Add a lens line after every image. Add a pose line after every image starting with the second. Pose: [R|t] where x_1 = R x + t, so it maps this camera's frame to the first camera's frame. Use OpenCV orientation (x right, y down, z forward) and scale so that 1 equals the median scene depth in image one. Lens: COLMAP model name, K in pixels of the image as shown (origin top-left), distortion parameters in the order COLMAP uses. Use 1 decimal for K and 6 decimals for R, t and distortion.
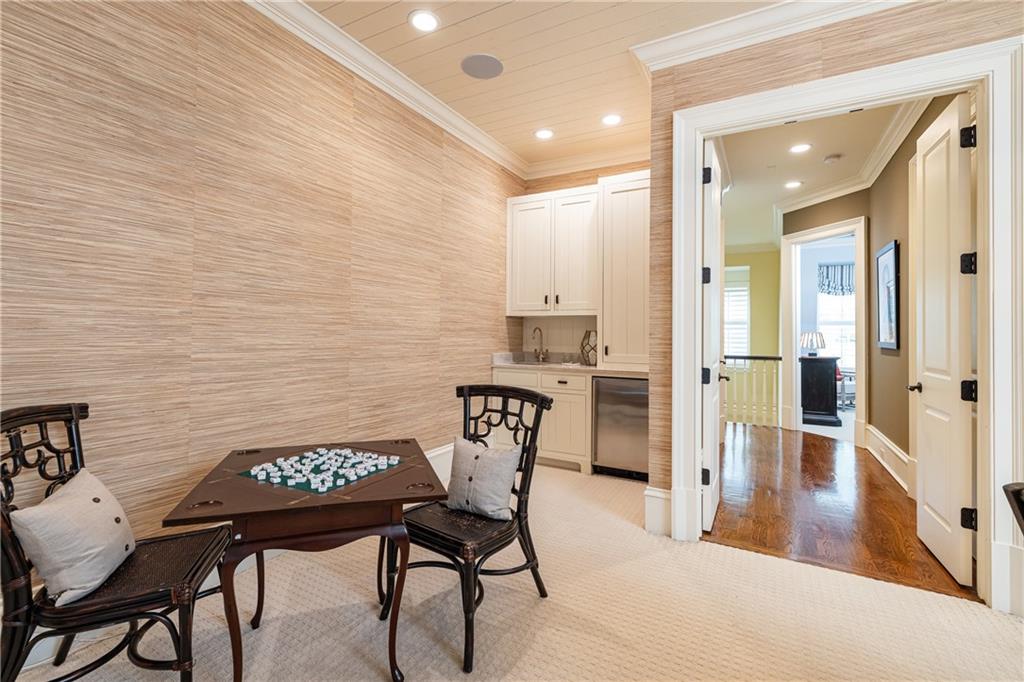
lens RADIAL K [[440.2, 0, 516.8], [0, 440.2, 332.8], [0, 0, 1]] dist [-0.003459, 0.000685]
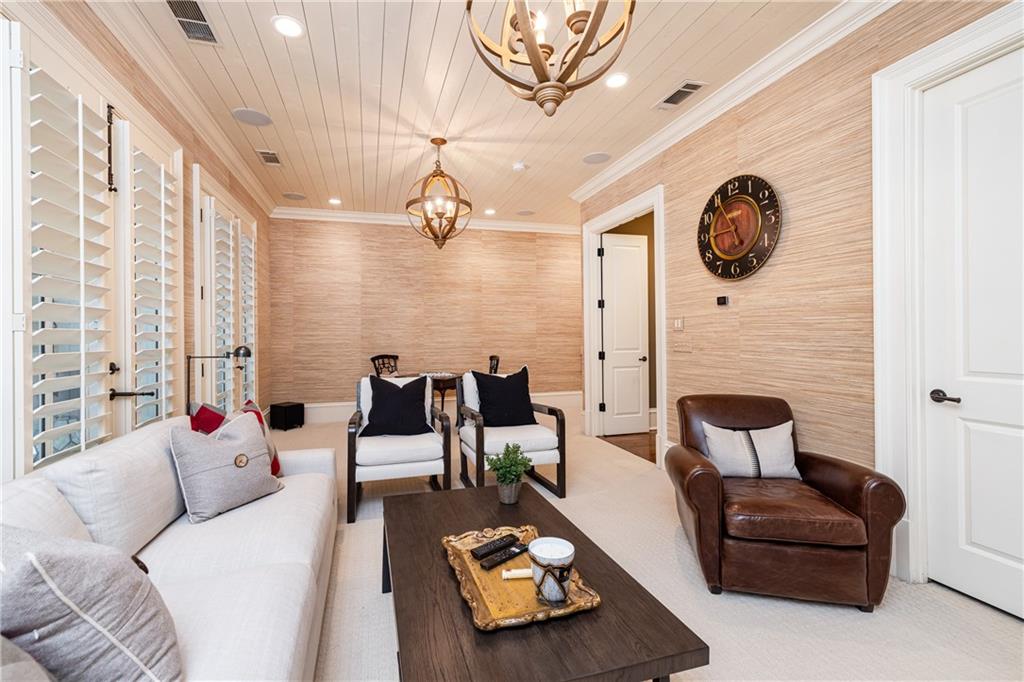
lens RADIAL K [[440.2, 0, 511.4], [0, 440.2, 337.3], [0, 0, 1]] dist [-0.003459, 0.000685]
pose [[0.726571, -0.014387, -0.686940, 1.560976], [0.017851, 0.999839, -0.002060, 0.014593], [0.686859, -0.010766, 0.726711, -0.734595]]
